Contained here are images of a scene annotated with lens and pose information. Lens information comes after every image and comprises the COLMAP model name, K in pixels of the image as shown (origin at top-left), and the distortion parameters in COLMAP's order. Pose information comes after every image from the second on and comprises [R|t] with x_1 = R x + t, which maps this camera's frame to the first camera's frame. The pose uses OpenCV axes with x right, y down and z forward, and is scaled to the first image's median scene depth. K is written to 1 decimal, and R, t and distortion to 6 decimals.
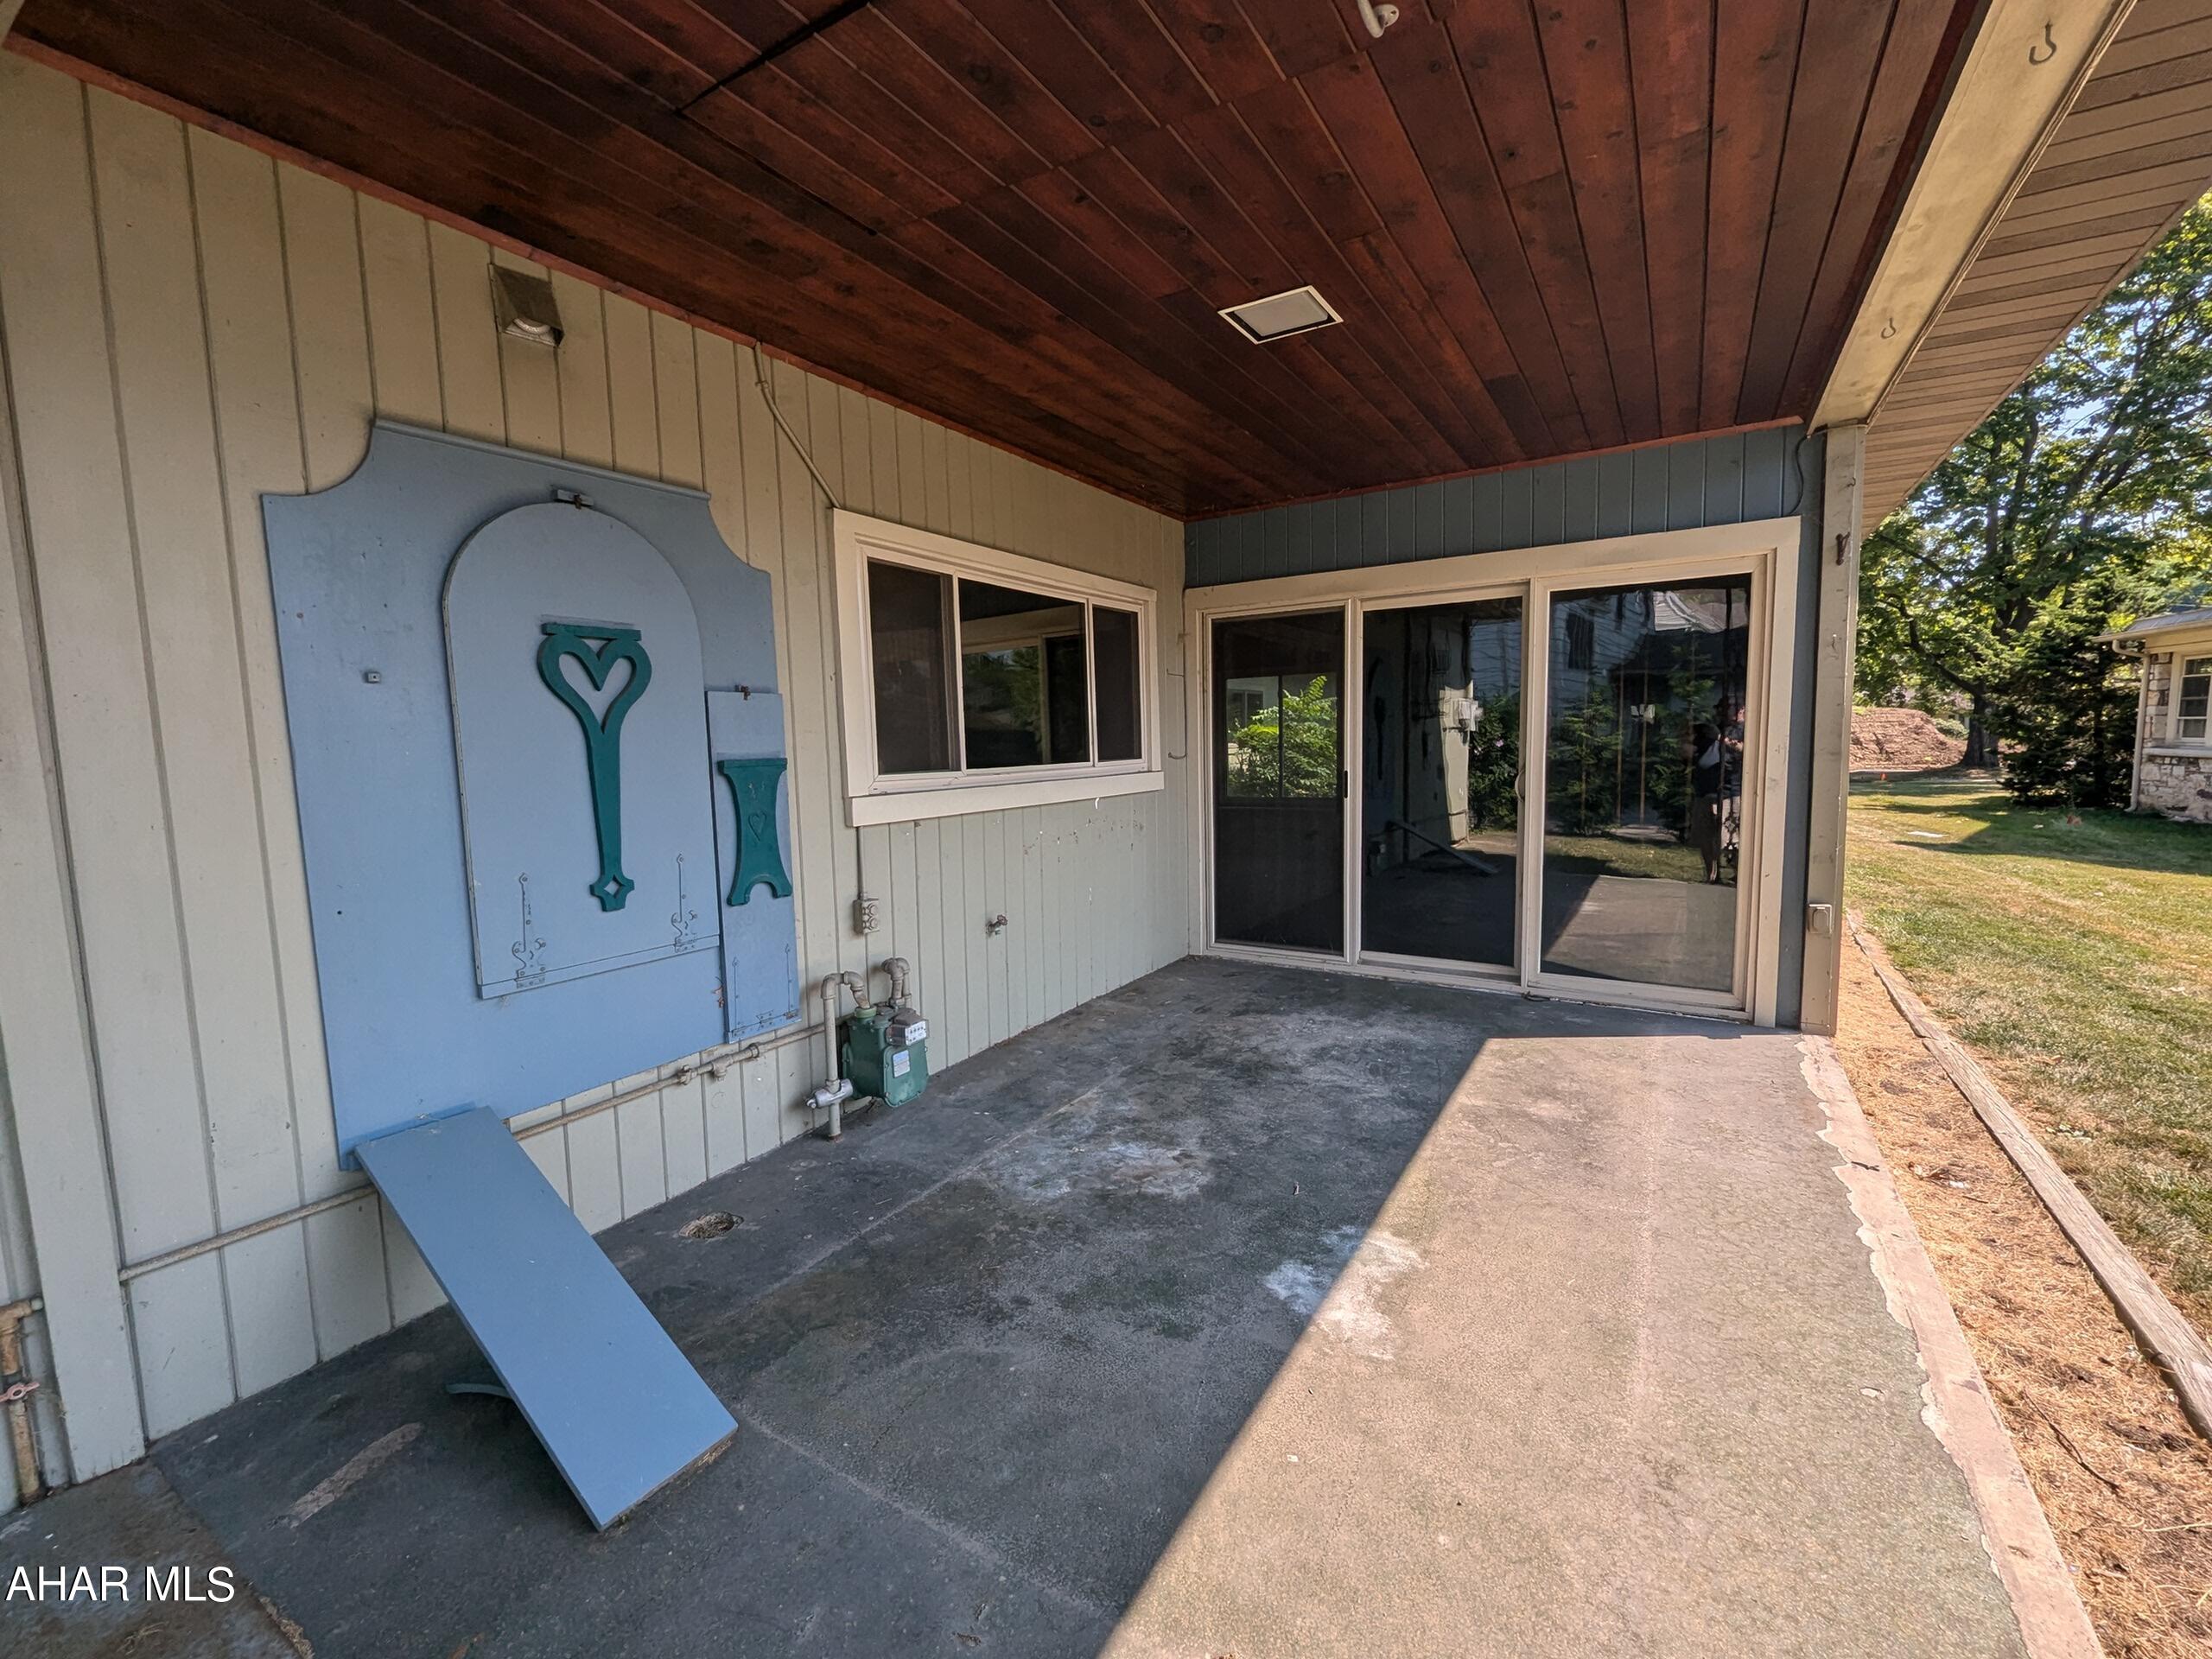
lens RADIAL K [[913.8, 0, 1116.9], [0, 913.8, 840.3], [0, 0, 1]] dist [0.003053, -0.001792]
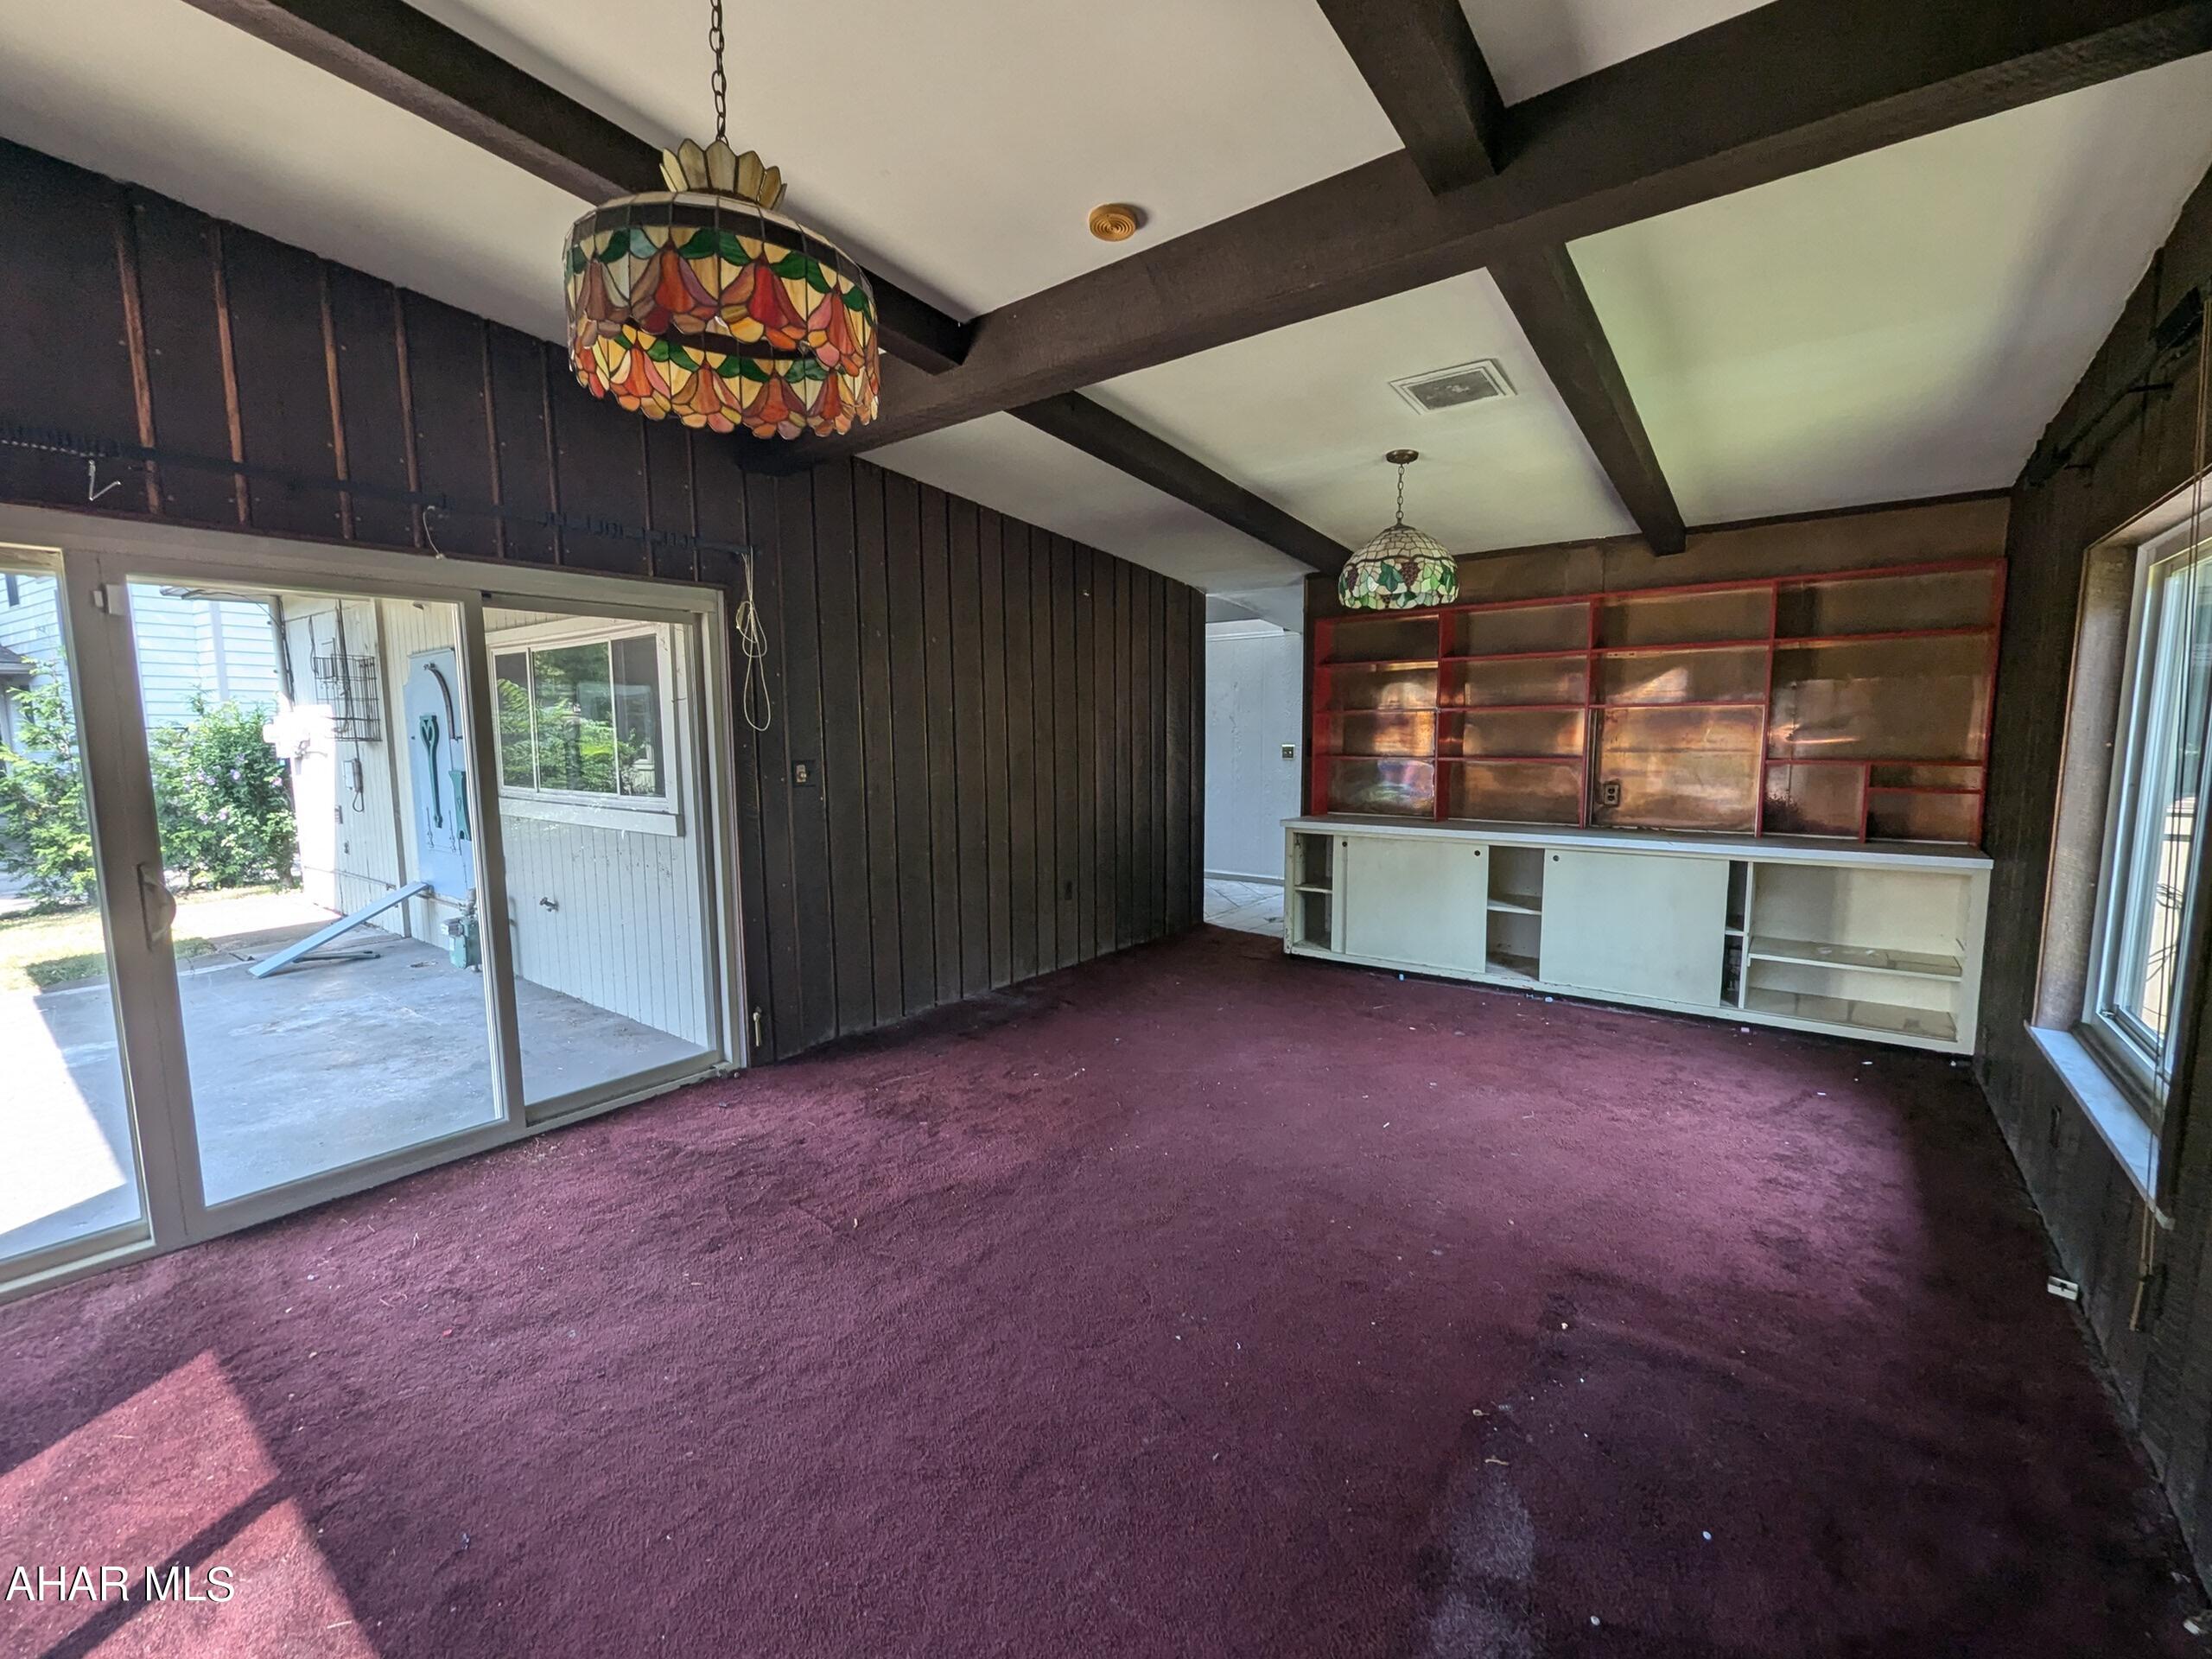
lens RADIAL K [[913.8, 0, 1110.1], [0, 913.8, 832.4], [0, 0, 1]] dist [0.003053, -0.001792]
pose [[-0.105663, 0.124478, -0.986580, 1.078138], [-0.098743, 0.985917, 0.134970, -0.270453], [0.989487, 0.111679, -0.091884, 1.886366]]
